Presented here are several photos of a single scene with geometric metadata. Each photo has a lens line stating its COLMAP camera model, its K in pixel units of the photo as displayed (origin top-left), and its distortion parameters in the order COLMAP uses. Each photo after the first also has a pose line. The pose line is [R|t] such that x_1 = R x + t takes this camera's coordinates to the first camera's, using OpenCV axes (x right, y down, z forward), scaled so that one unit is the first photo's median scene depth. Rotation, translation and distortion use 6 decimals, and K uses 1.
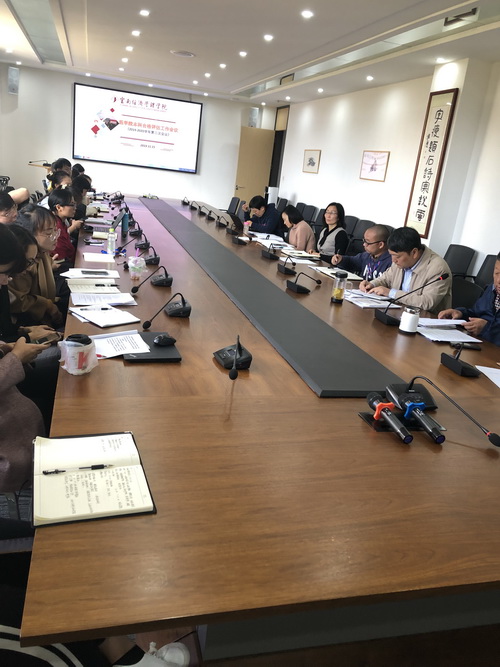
lens RADIAL K [[536.2, 0, 251.5], [0, 536.2, 333.0], [0, 0, 1]] dist [0.010708, 0.003165]
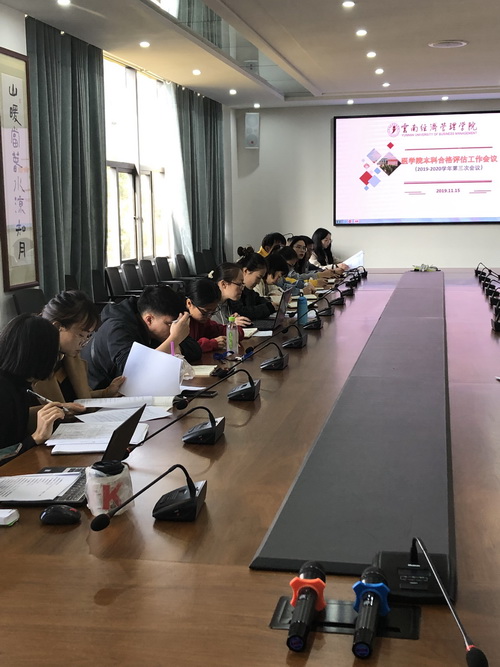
lens RADIAL K [[923.8, 0, 249.3], [0, 923.8, 333.8], [0, 0, 1]] dist [0.014648, 0.000000]
pose [[0.875693, -0.071514, -0.477543, 0.105778], [-0.020115, 0.982711, -0.184050, 0.014551], [0.482448, 0.170778, 0.859115, 0.005116]]
